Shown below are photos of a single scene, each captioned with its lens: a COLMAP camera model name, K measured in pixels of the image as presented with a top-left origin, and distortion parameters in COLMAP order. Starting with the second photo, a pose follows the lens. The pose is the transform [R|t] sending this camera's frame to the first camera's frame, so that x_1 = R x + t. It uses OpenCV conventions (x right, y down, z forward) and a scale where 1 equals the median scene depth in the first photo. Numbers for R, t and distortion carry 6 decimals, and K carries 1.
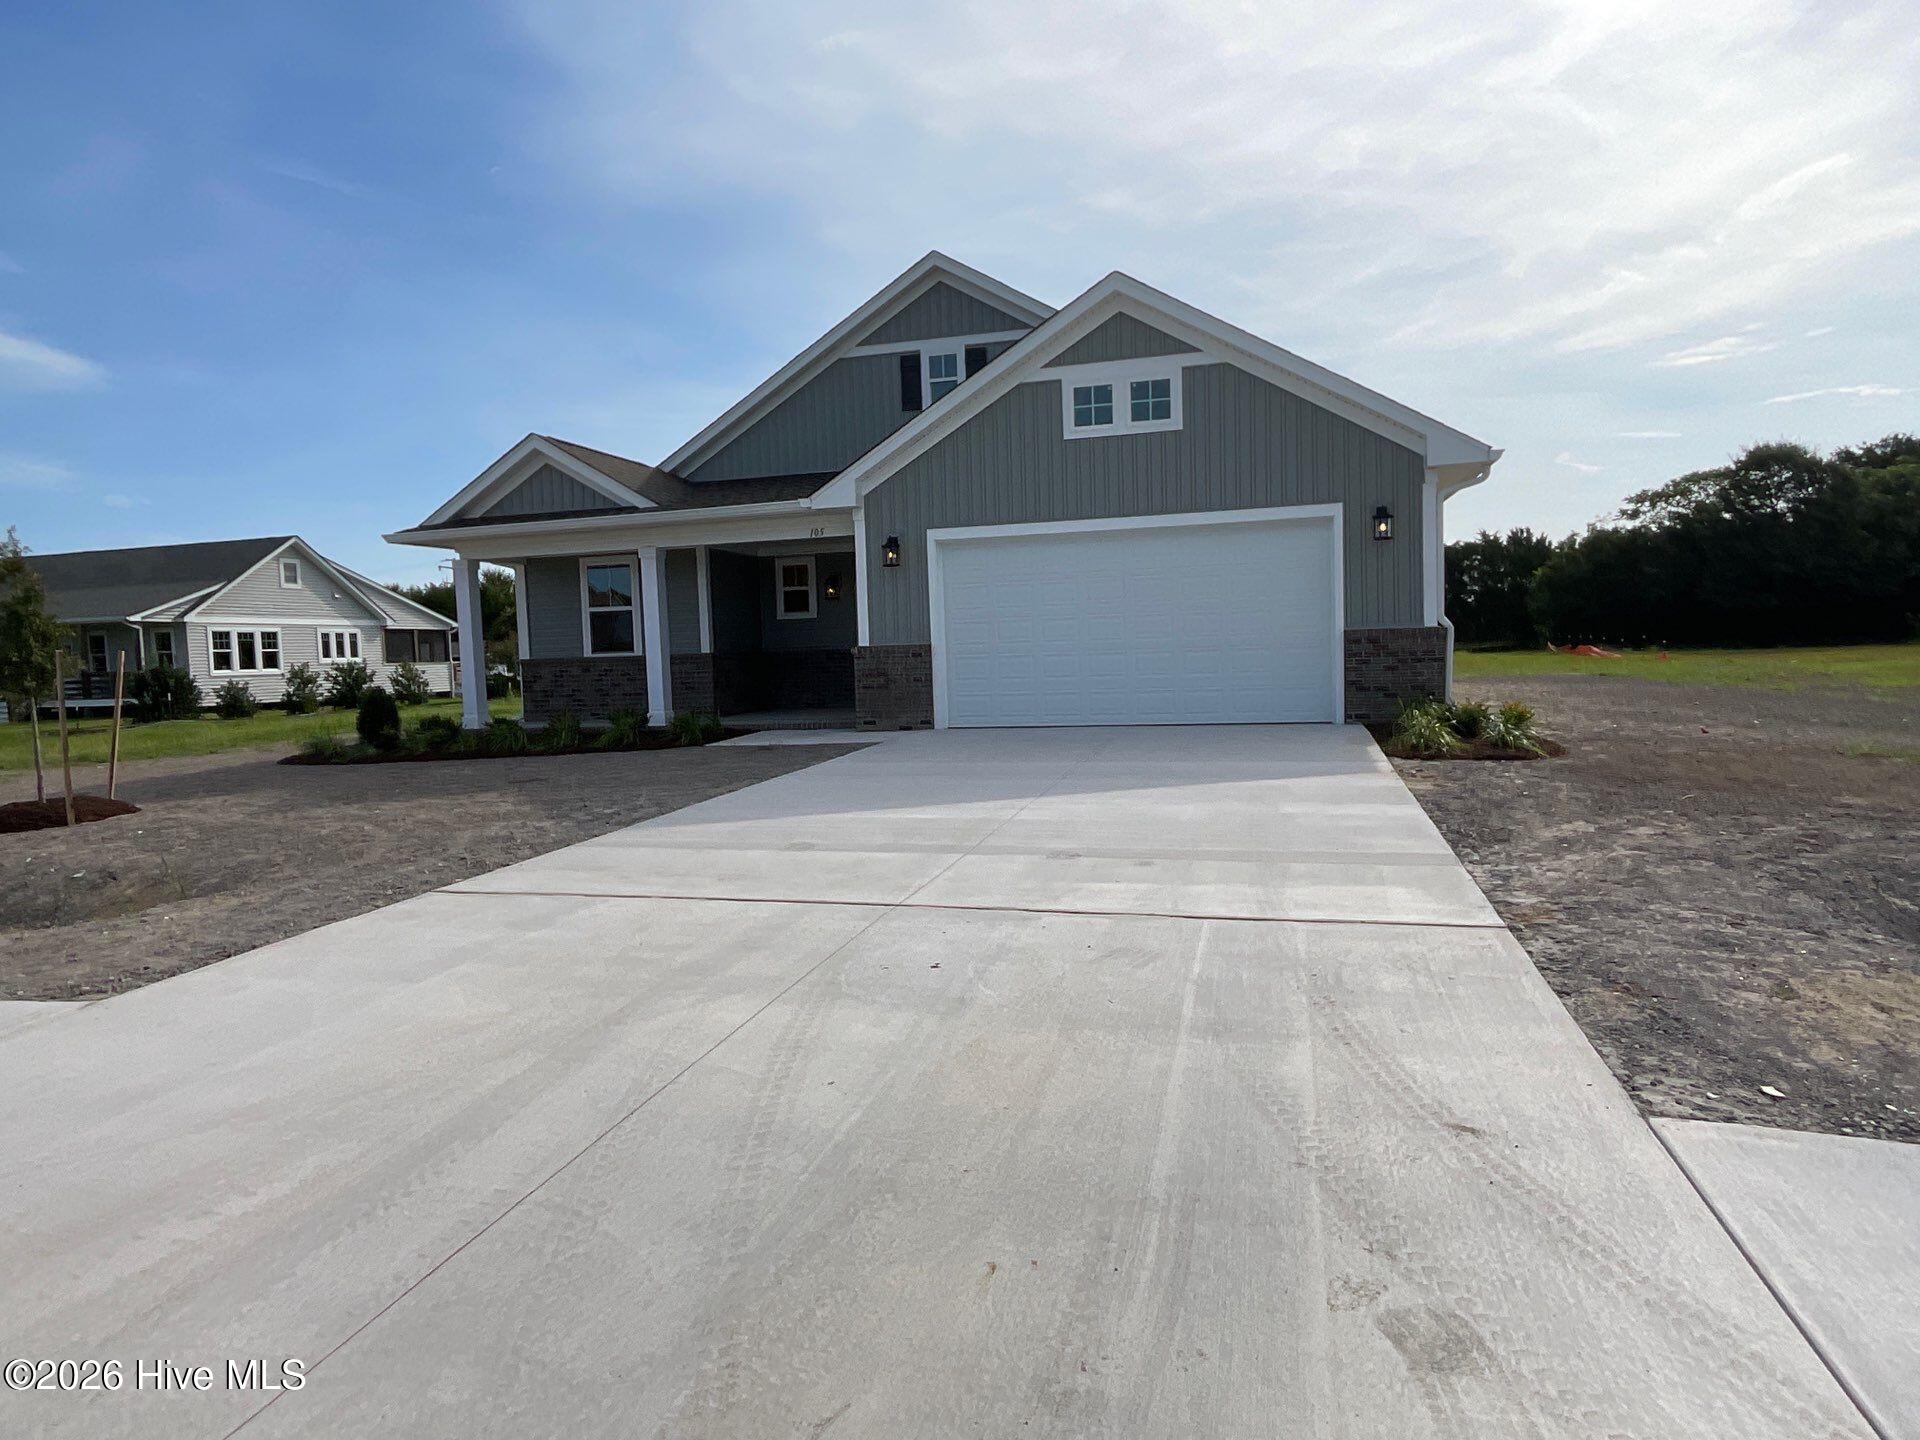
lens RADIAL K [[1114.7, 0, 961.5], [0, 1114.7, 724.6], [0, 0, 1]] dist [-0.008430, 0.006475]
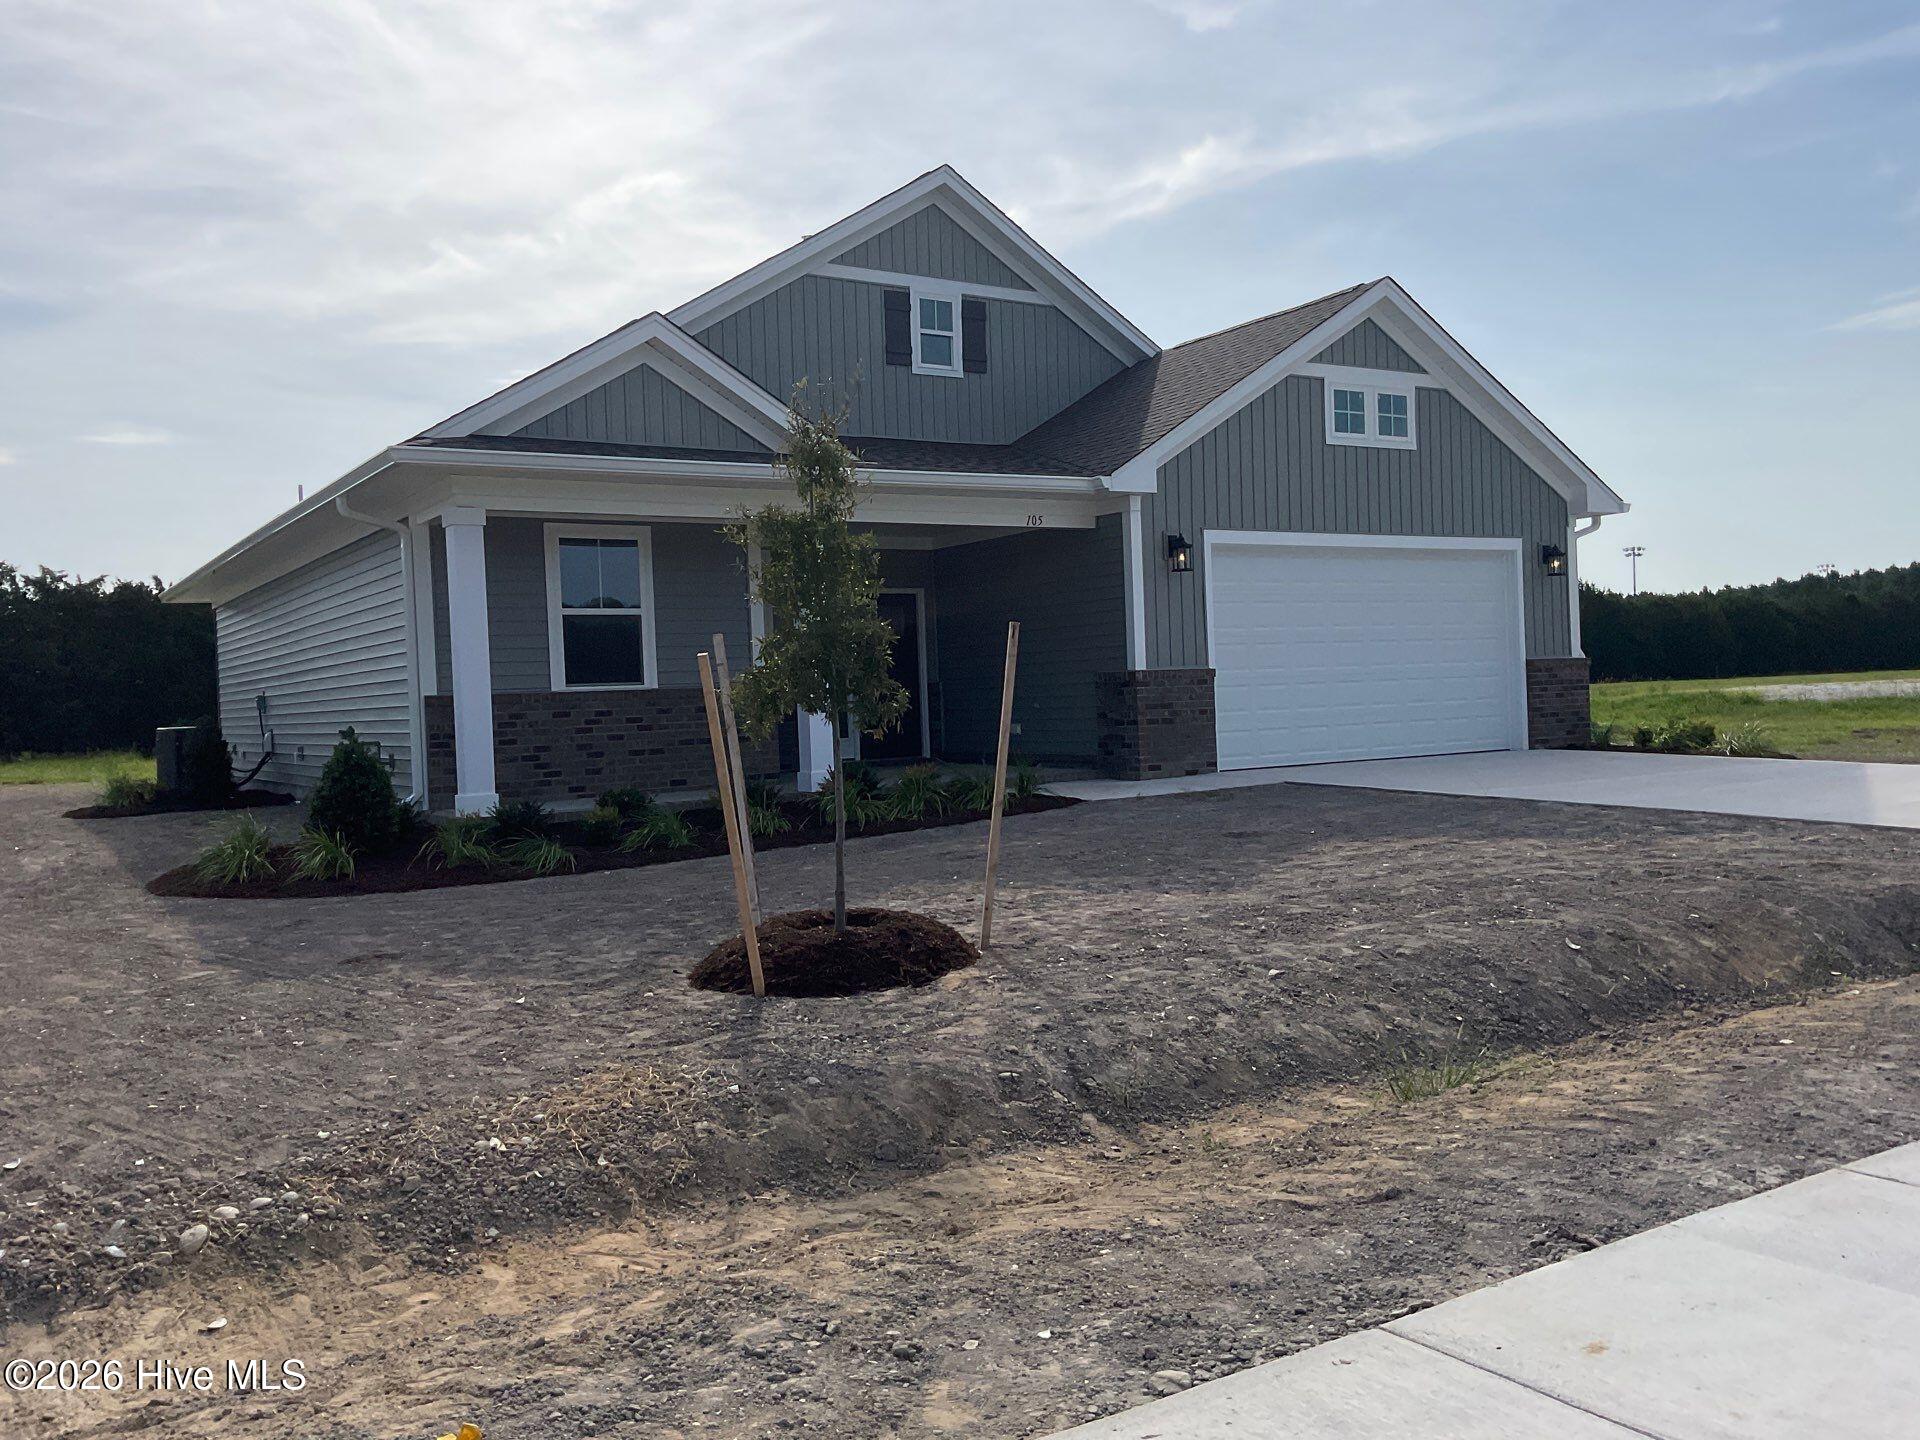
lens RADIAL K [[1618.0, 0, 960.7], [0, 1618.0, 713.1], [0, 0, 1]] dist [0.047075, -0.011811]
pose [[0.677353, -0.001773, 0.735656, -1.023684], [0.063850, 0.996365, -0.056388, 0.015982], [-0.732882, 0.085166, 0.675004, 0.329198]]
